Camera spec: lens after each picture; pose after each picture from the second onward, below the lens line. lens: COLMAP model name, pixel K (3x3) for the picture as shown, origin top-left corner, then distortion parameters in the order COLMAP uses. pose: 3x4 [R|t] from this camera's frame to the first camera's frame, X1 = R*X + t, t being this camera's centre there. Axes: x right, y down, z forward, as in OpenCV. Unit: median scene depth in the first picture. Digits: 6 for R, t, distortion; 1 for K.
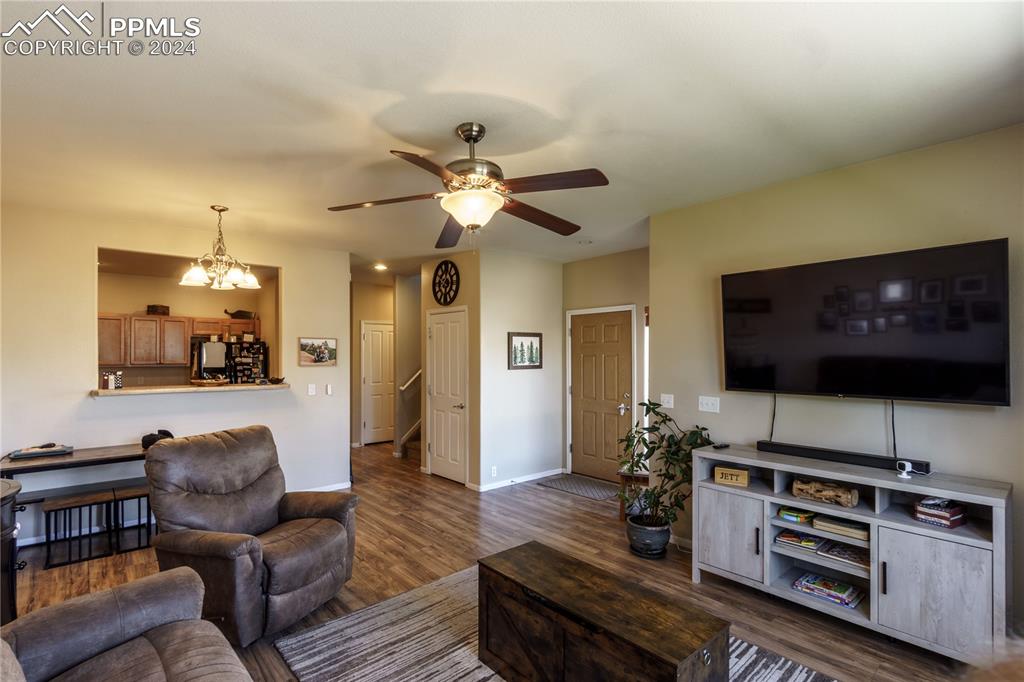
lens RADIAL K [[470.2, 0, 510.4], [0, 470.2, 353.2], [0, 0, 1]] dist [0.000202, -0.000192]
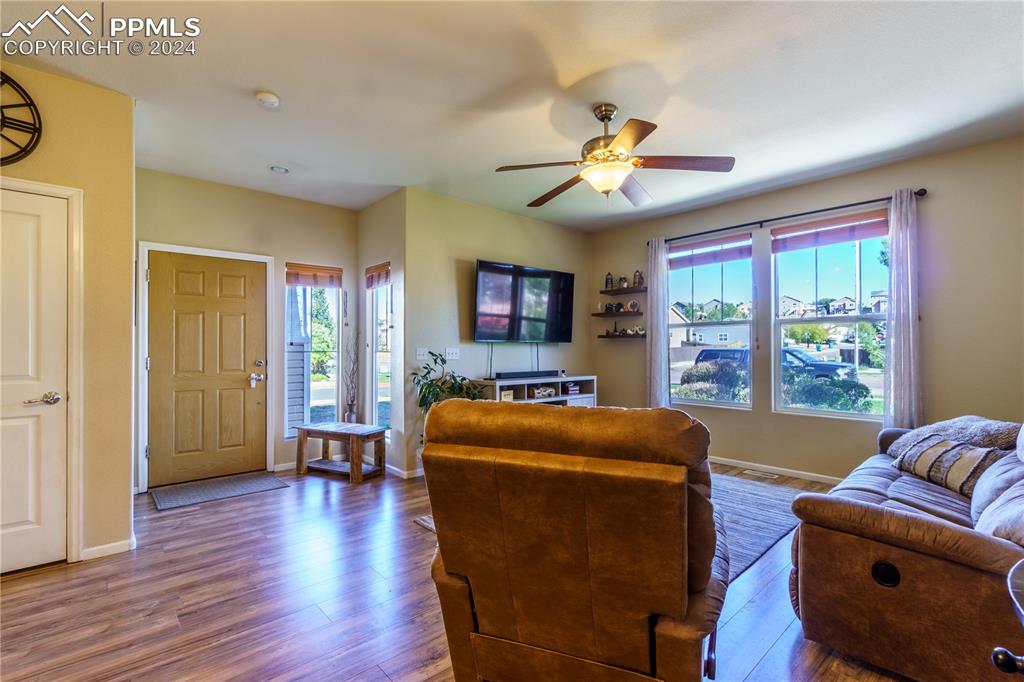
lens RADIAL K [[470.2, 0, 495.5], [0, 470.2, 345.7], [0, 0, 1]] dist [0.000202, -0.000192]
pose [[0.021093, 0.008109, 0.999745, -0.583445], [-0.001427, 0.999966, -0.008081, 0.065237], [-0.999776, -0.001256, 0.021104, 0.565096]]
